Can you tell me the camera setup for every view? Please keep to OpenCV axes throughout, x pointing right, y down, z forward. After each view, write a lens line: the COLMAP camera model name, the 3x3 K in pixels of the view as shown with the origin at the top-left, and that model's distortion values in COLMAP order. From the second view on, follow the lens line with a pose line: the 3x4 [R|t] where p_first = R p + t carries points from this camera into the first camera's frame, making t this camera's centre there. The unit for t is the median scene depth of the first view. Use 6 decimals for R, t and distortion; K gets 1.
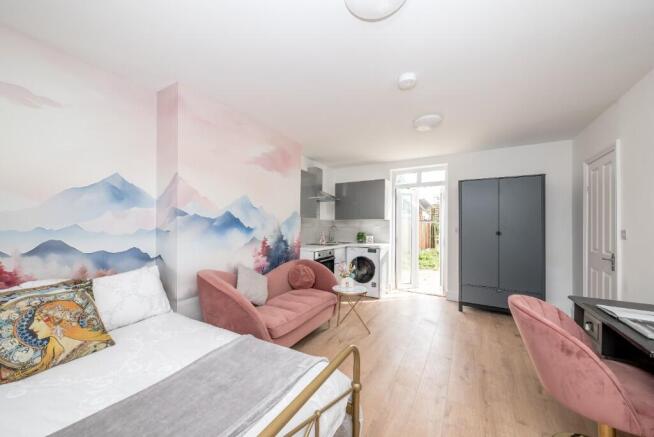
lens RADIAL K [[242.5, 0, 327.5], [0, 242.5, 224.7], [0, 0, 1]] dist [0.015408, -0.008170]
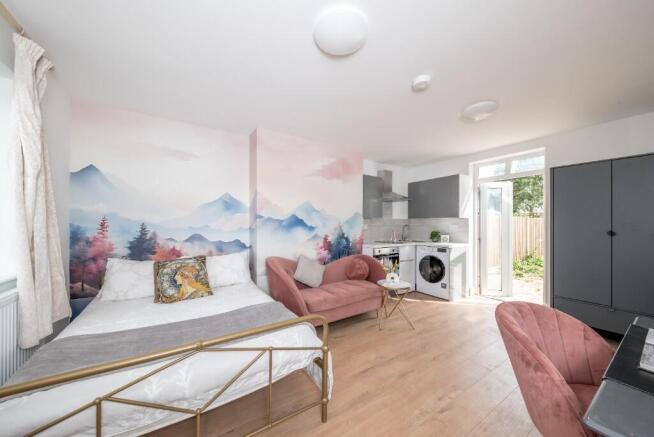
lens RADIAL K [[231.0, 0, 325.8], [0, 231.0, 223.4], [0, 0, 1]] dist [-0.000546, -0.000214]
pose [[0.889550, -0.009042, -0.456749, 0.295017], [0.007687, 0.999959, -0.004824, 0.002594], [0.456774, 0.000780, 0.889582, -0.037876]]
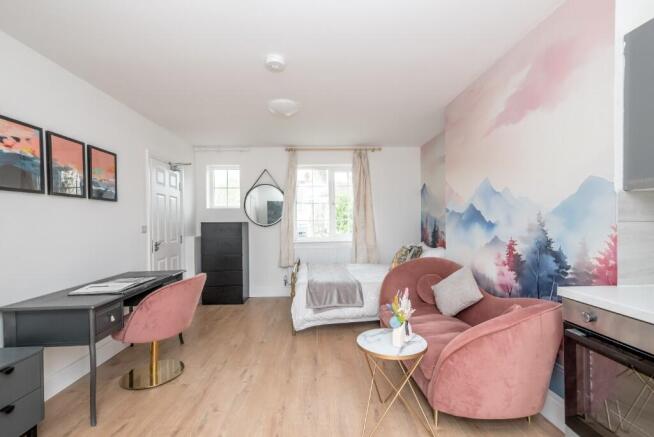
lens RADIAL K [[289.9, 0, 327.6], [0, 289.9, 224.1], [0, 0, 1]] dist [0.001740, 0.000177]
pose [[-0.845074, 0.010046, -0.534555, 0.542608], [0.011302, 0.999936, 0.000923, 0.011316], [0.534530, -0.005261, -0.845133, 1.472898]]
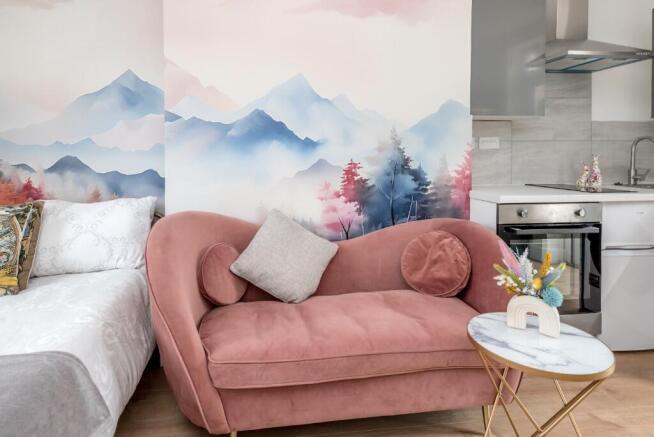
lens RADIAL K [[387.6, 0, 292.6], [0, 387.6, 155.1], [0, 0, 1]] dist [0.007233, 0.002567]
pose [[0.599434, -0.002478, -0.800420, 0.295898], [0.011819, 0.999914, 0.005755, 0.037839], [0.800337, -0.012910, 0.599412, 0.497955]]
